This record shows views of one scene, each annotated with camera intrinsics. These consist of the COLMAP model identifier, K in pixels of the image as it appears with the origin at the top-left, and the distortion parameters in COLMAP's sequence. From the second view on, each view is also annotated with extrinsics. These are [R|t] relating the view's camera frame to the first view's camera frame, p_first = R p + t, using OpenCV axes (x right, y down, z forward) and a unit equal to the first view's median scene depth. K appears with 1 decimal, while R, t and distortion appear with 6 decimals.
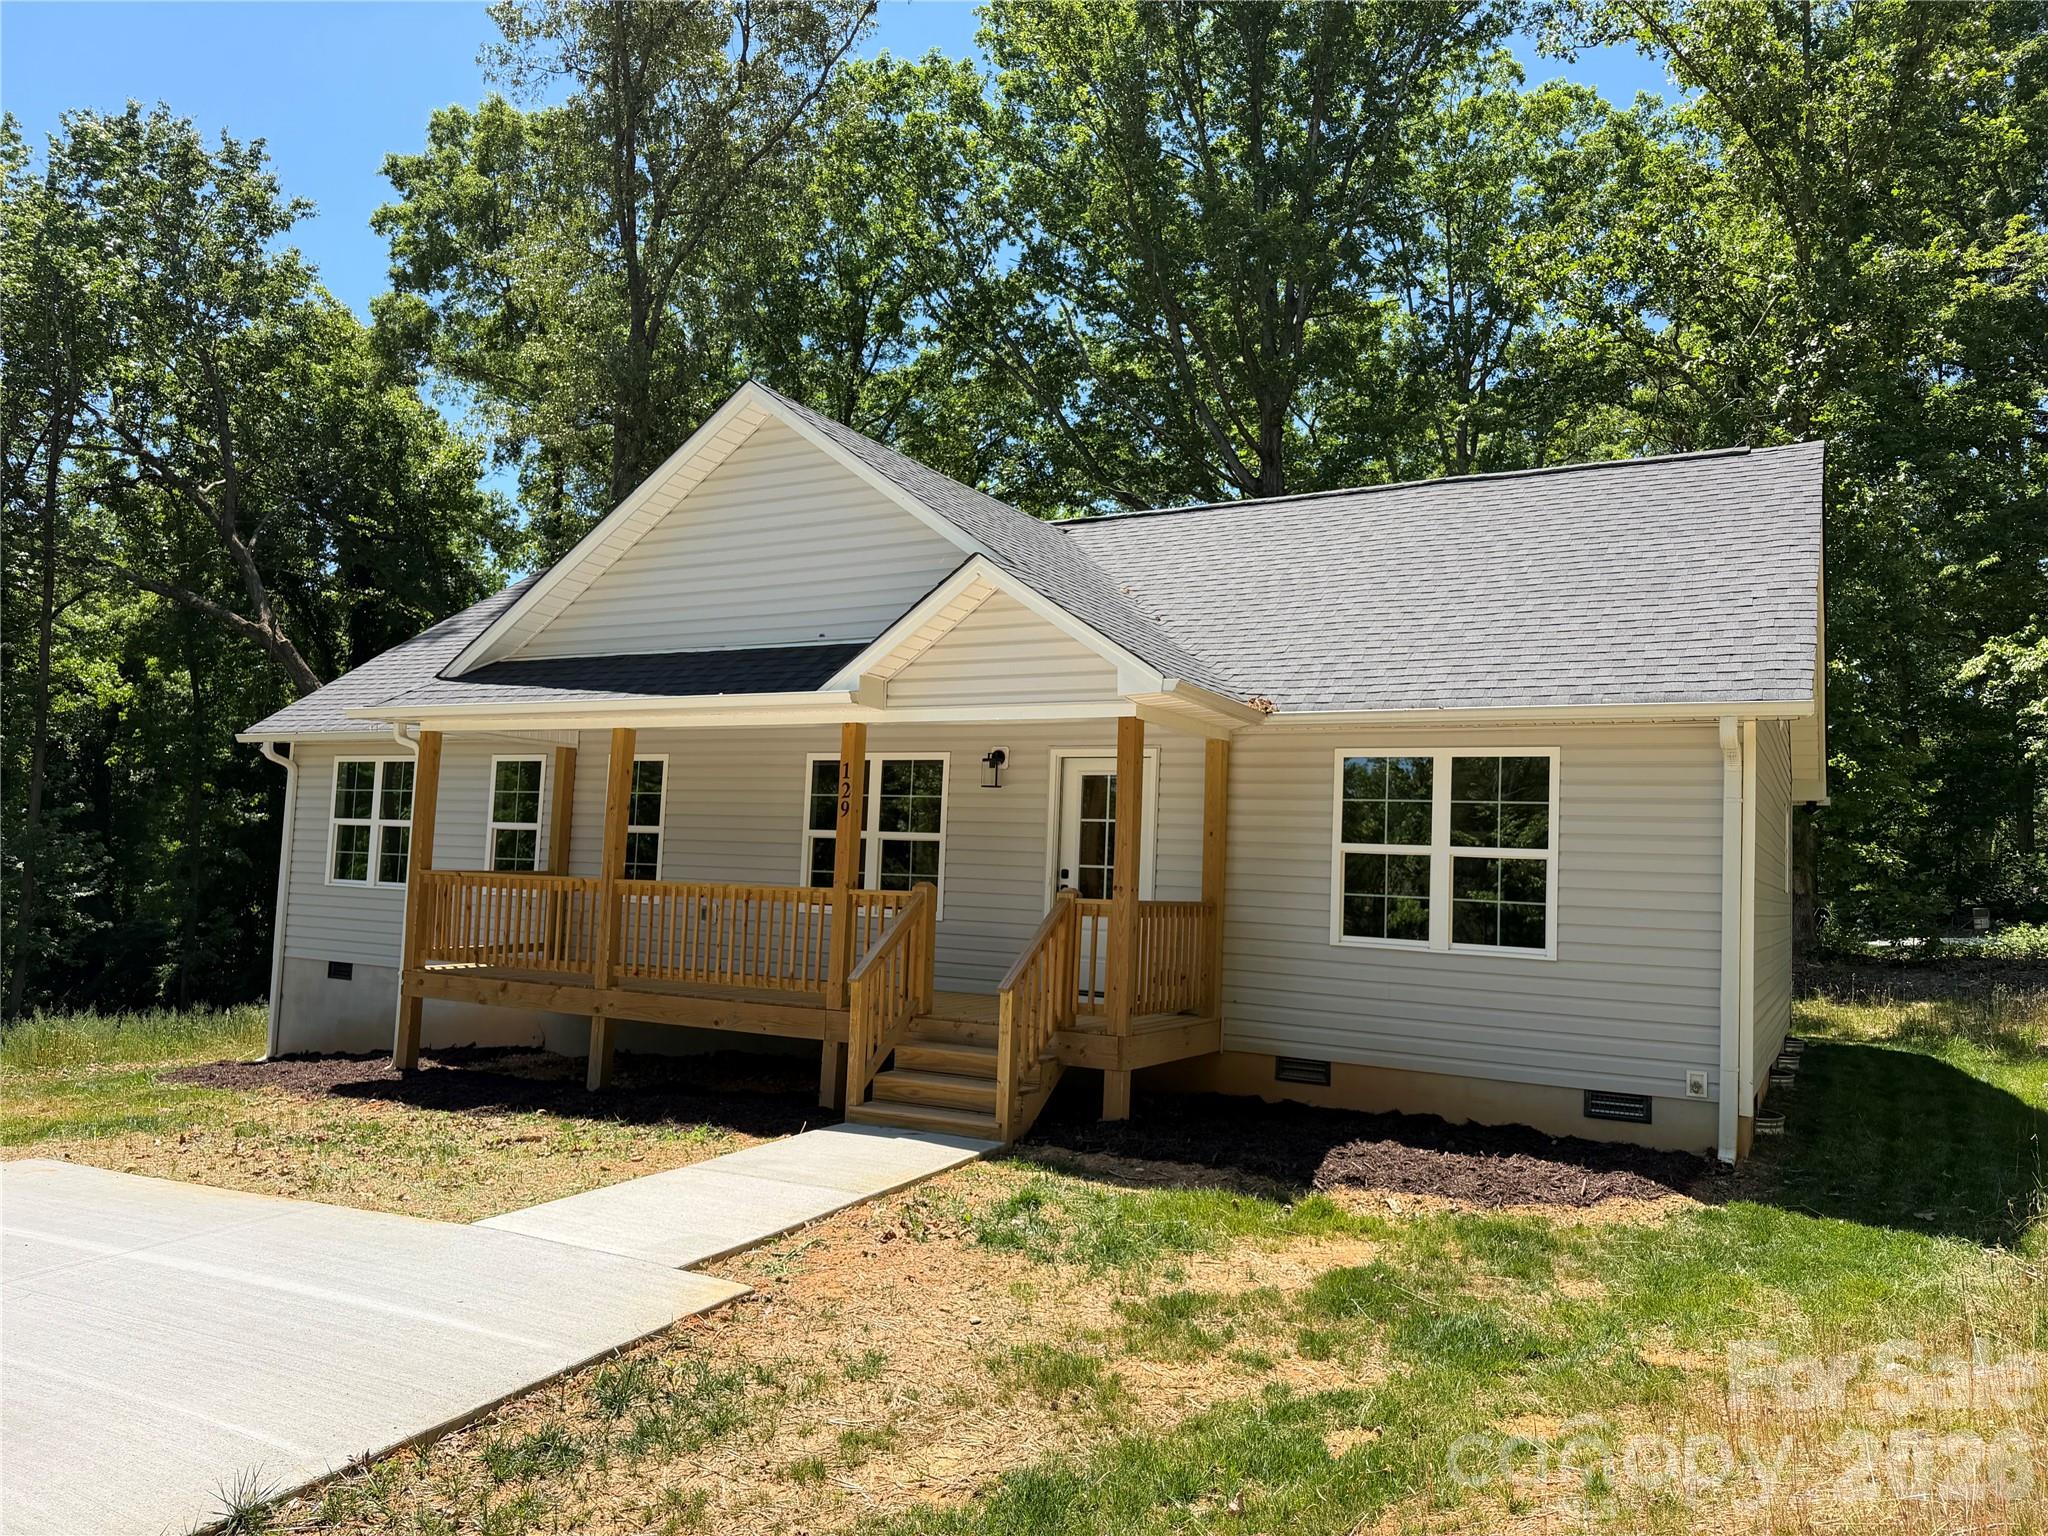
lens RADIAL K [[1493.5, 0, 908.5], [0, 1493.5, 770.1], [0, 0, 1]] dist [0.063108, -0.109747]
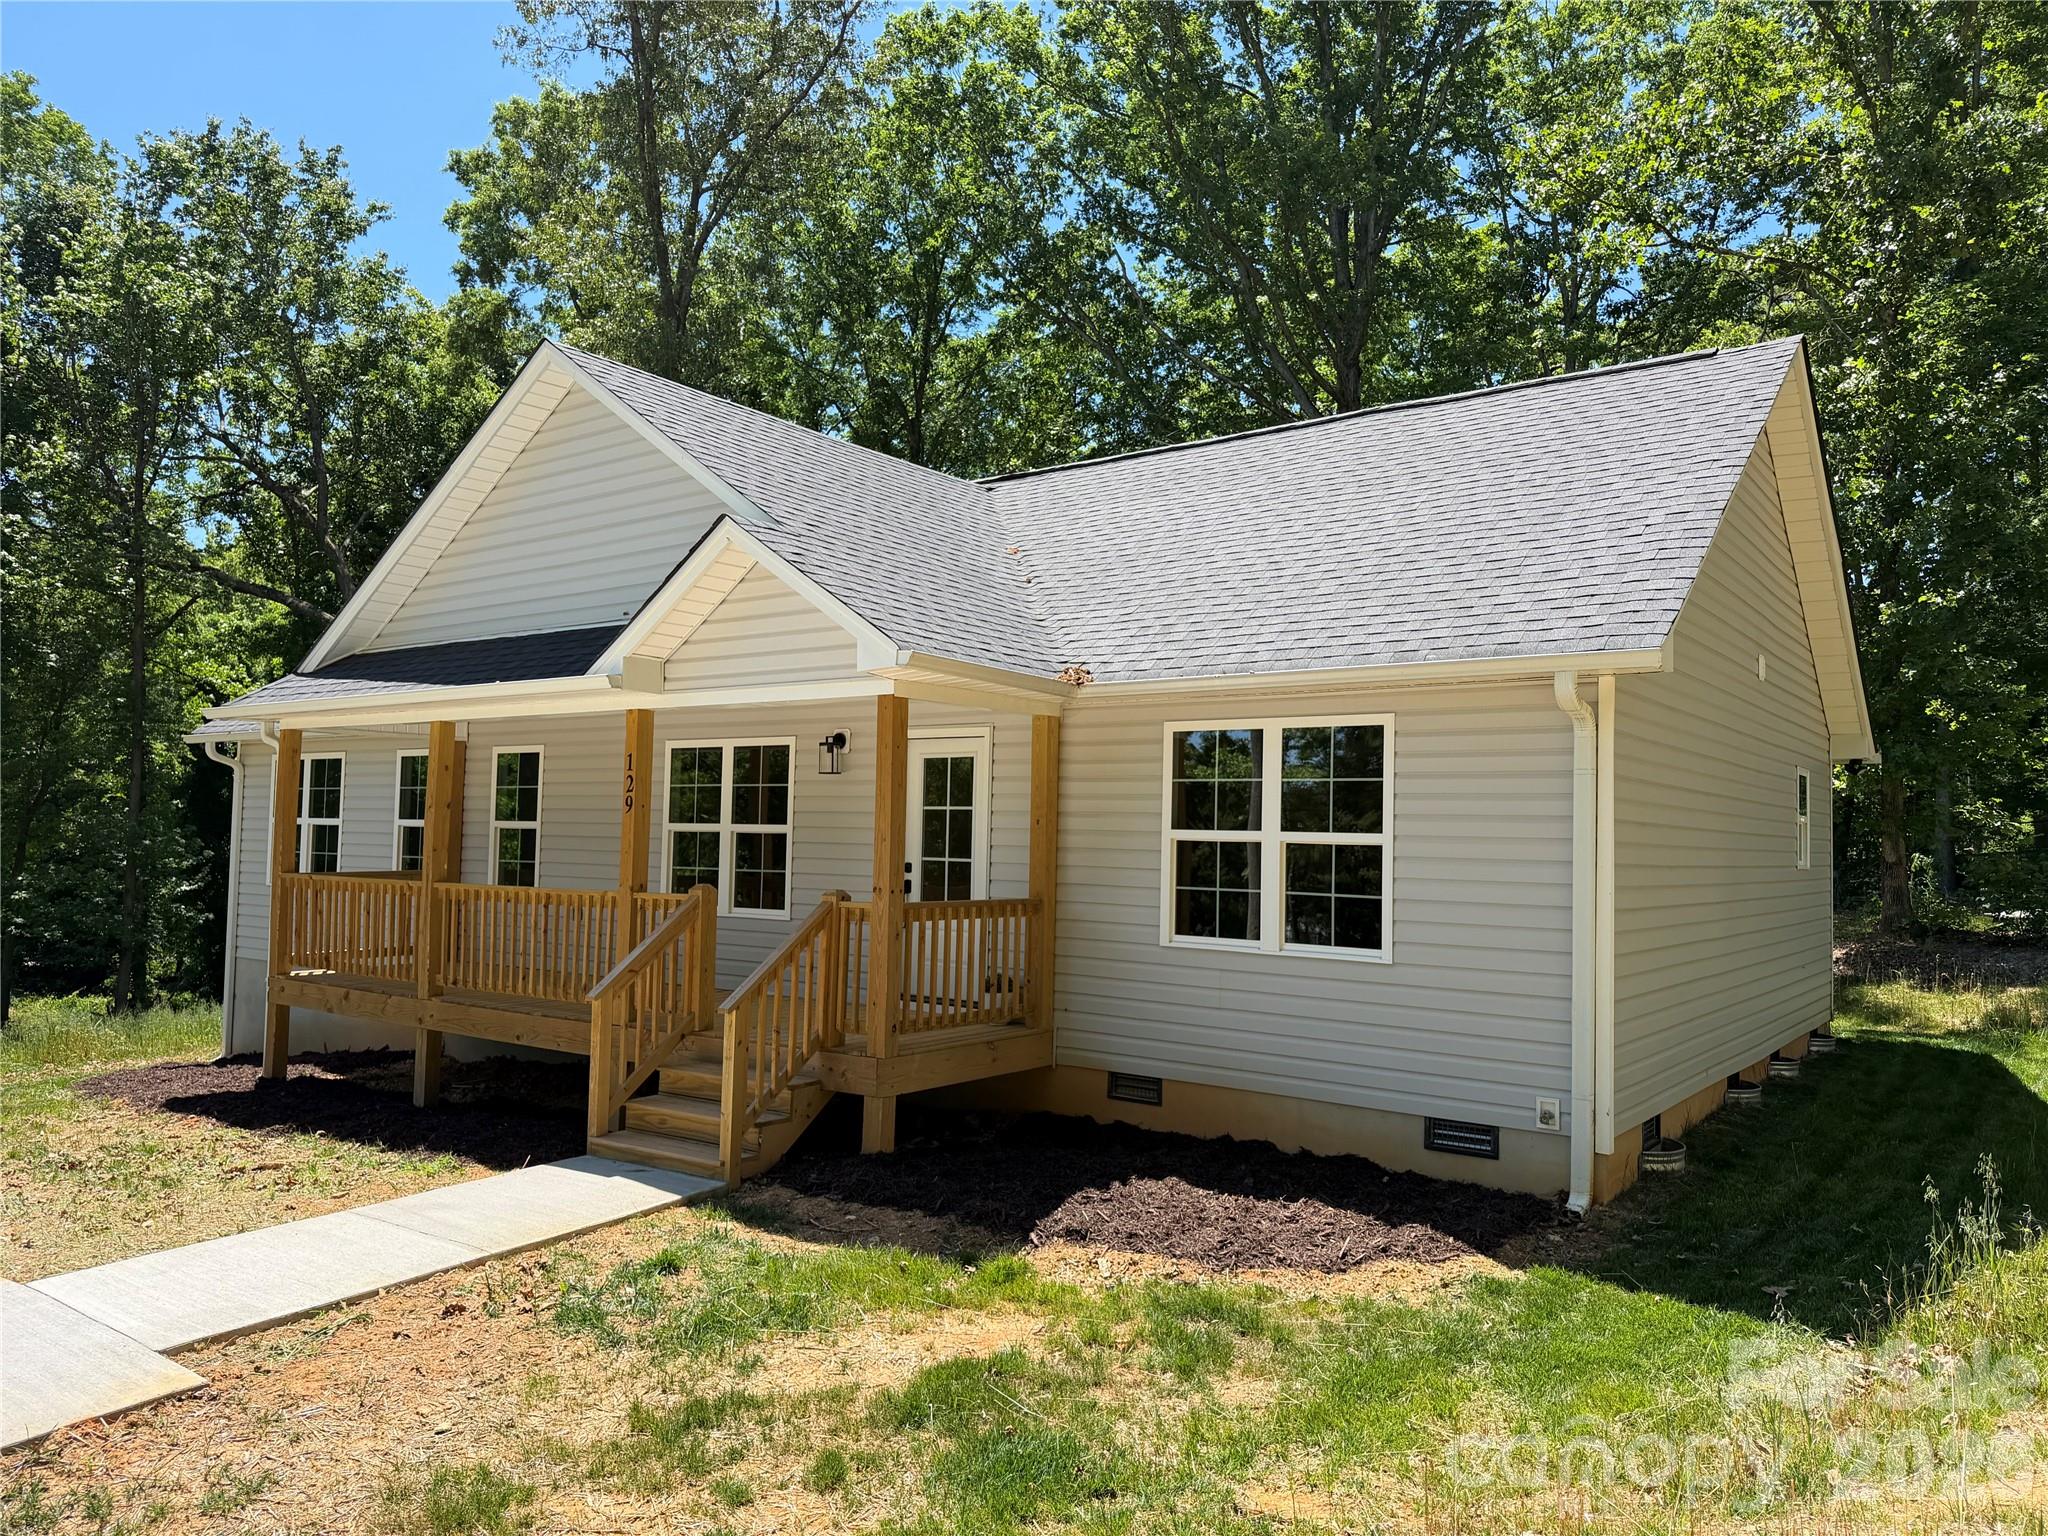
lens RADIAL K [[1430.0, 0, 1027.7], [0, 1430.0, 774.4], [0, 0, 1]] dist [0.060624, -0.093927]
pose [[0.991989, -0.026252, -0.123569, 0.299494], [0.029415, 0.999283, 0.023847, -0.005748], [0.122854, -0.027291, 0.992049, 0.156621]]
